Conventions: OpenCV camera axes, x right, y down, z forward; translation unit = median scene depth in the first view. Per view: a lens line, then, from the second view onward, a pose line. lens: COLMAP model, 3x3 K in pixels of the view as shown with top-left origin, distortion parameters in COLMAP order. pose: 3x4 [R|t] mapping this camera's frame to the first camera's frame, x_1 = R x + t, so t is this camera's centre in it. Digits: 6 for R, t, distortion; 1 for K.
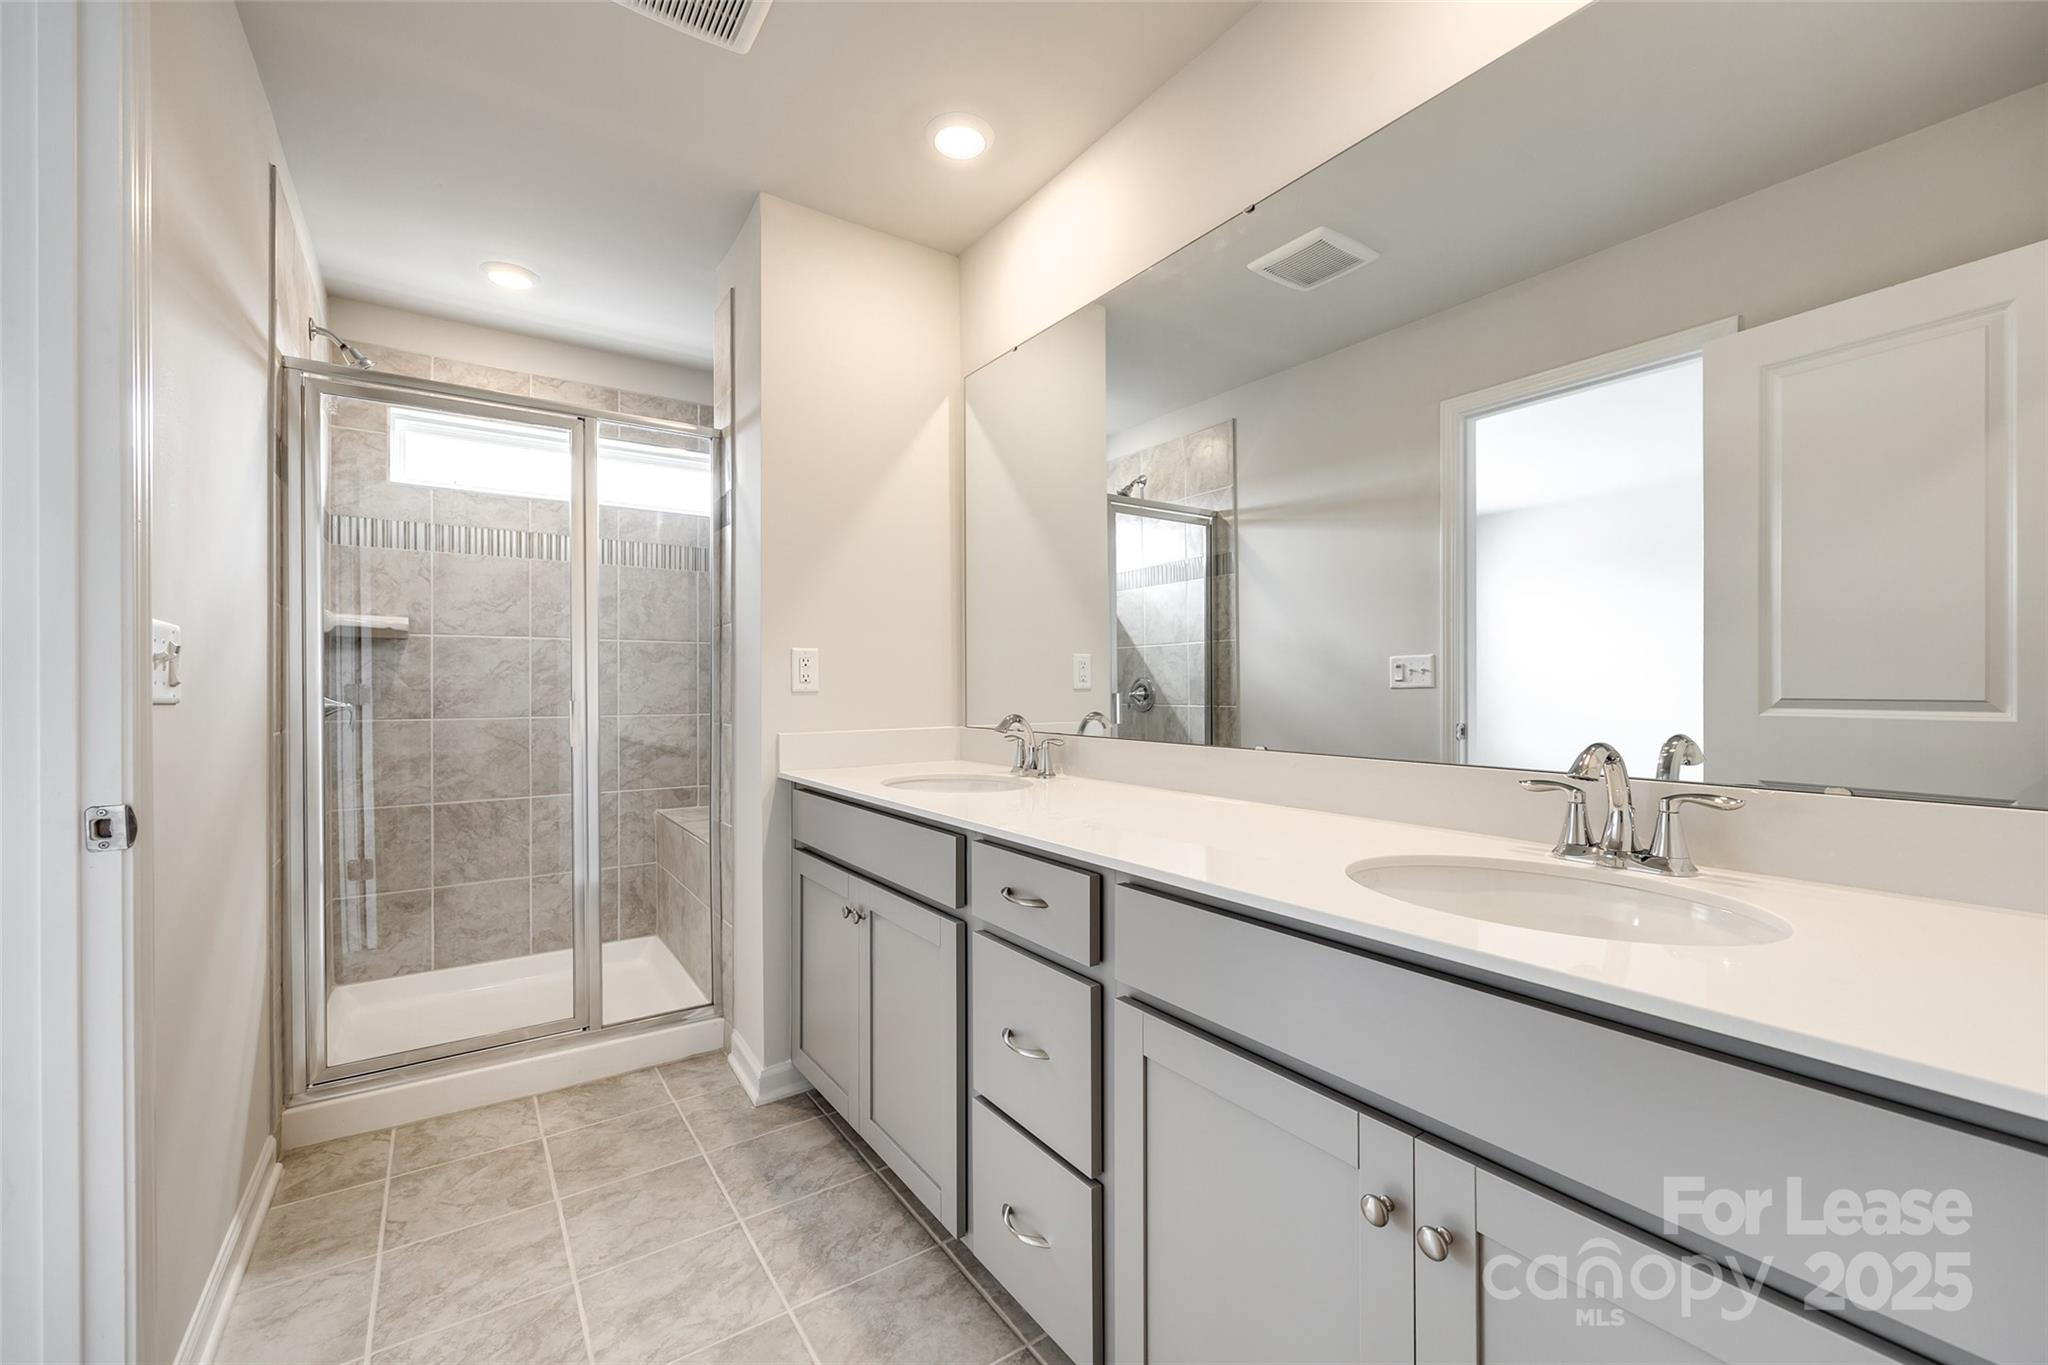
lens RADIAL K [[837.6, 0, 1018.6], [0, 837.6, 687.1], [0, 0, 1]] dist [0.007265, -0.000047]
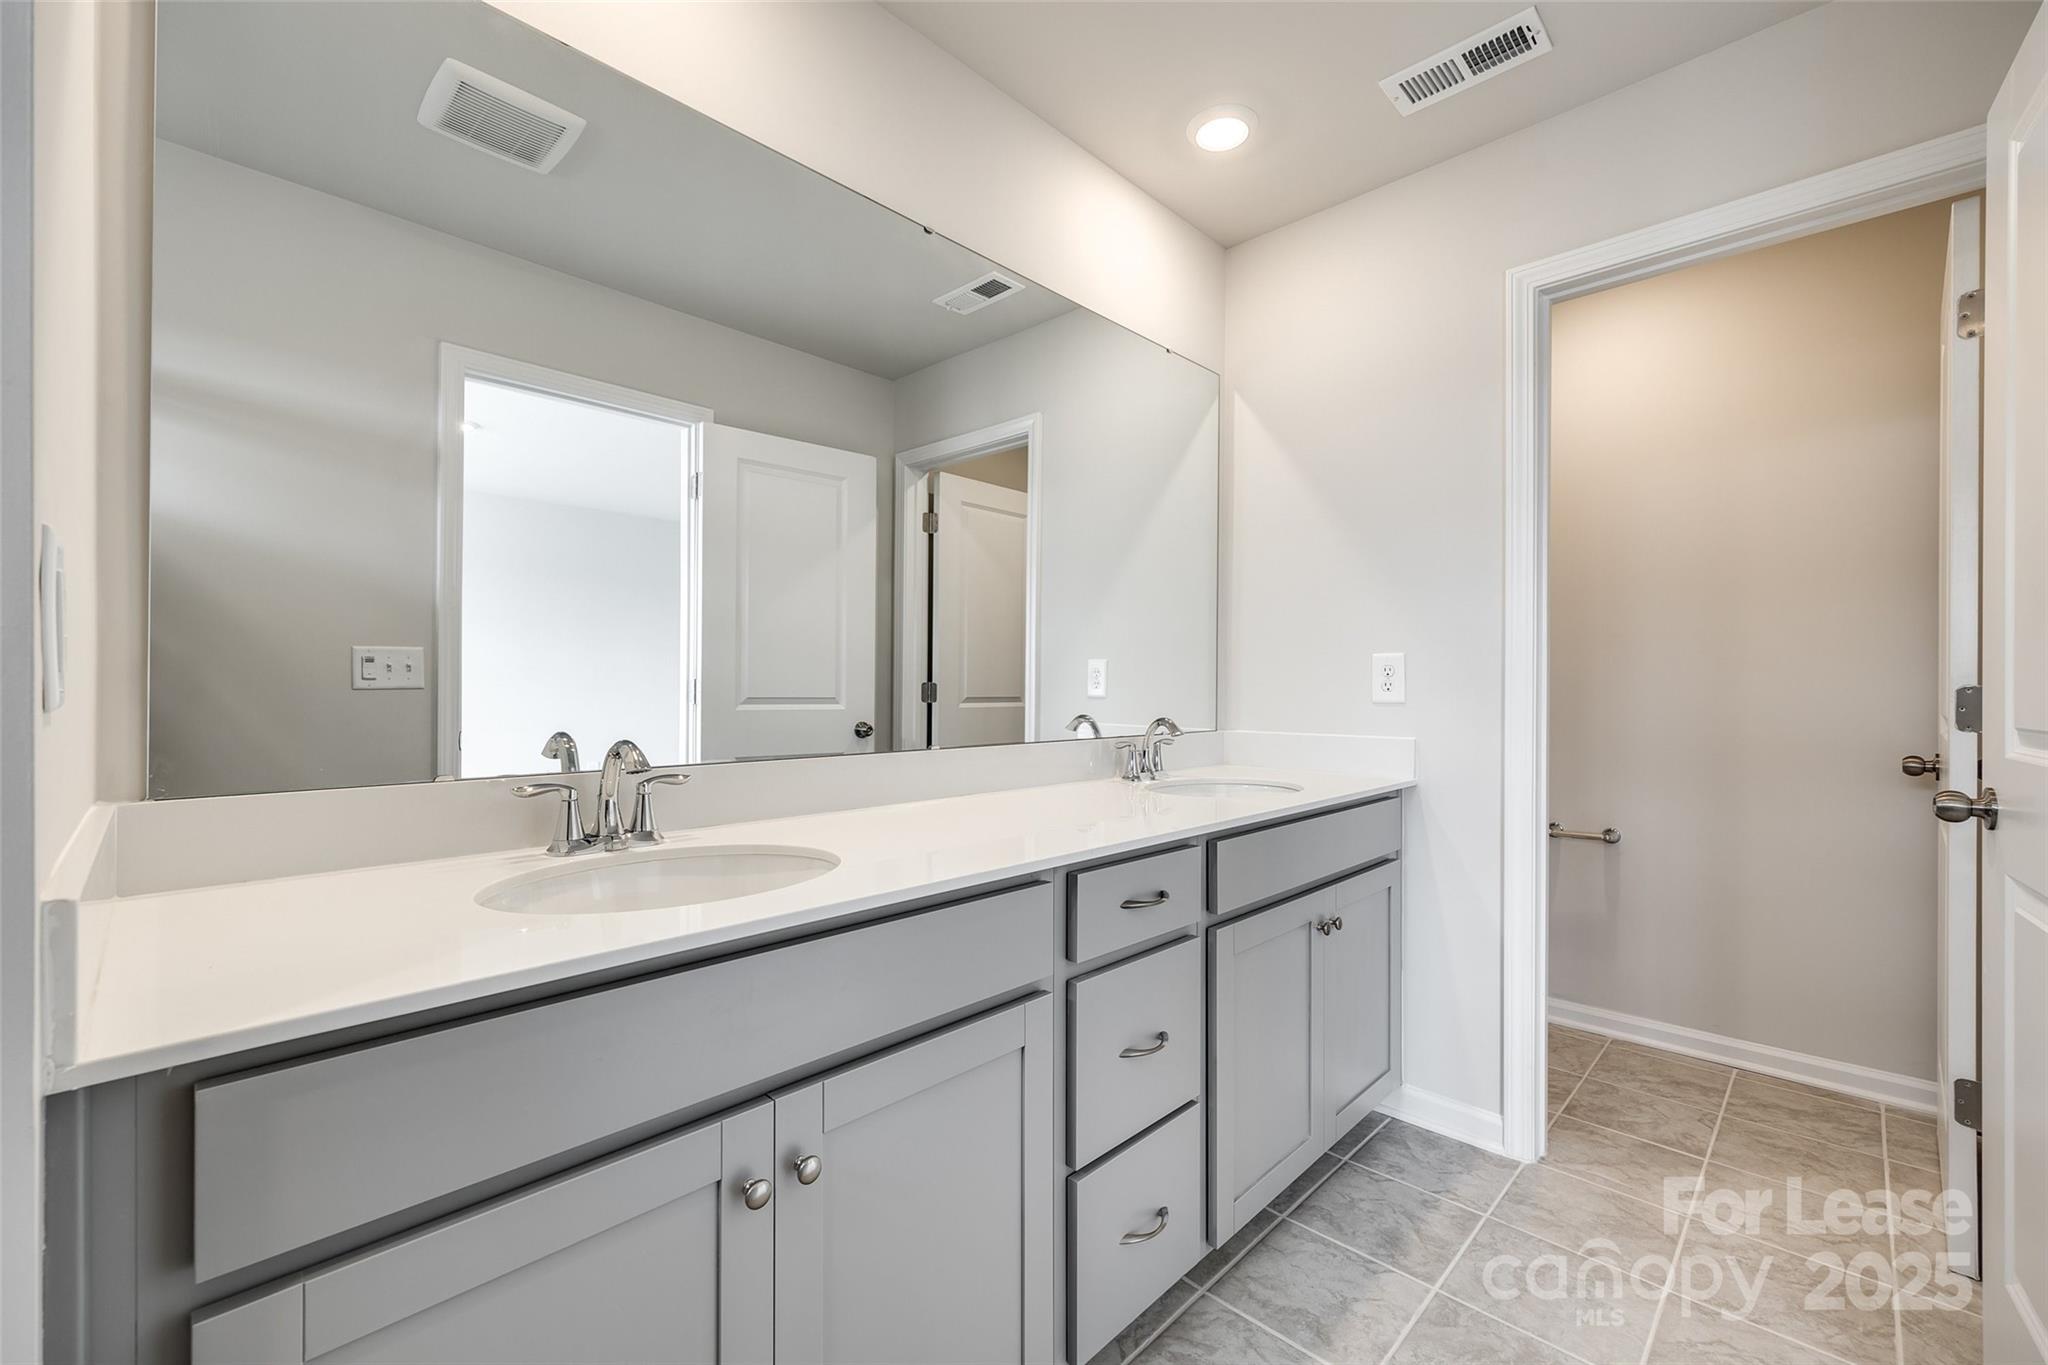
lens RADIAL K [[837.6, 0, 1018.6], [0, 837.6, 687.1], [0, 0, 1]] dist [0.007265, -0.000047]
pose [[-0.190227, 0.006277, 0.981720, -0.683773], [-0.005145, 0.999959, -0.007390, 0.005018], [-0.981727, -0.006457, -0.190187, 0.971396]]
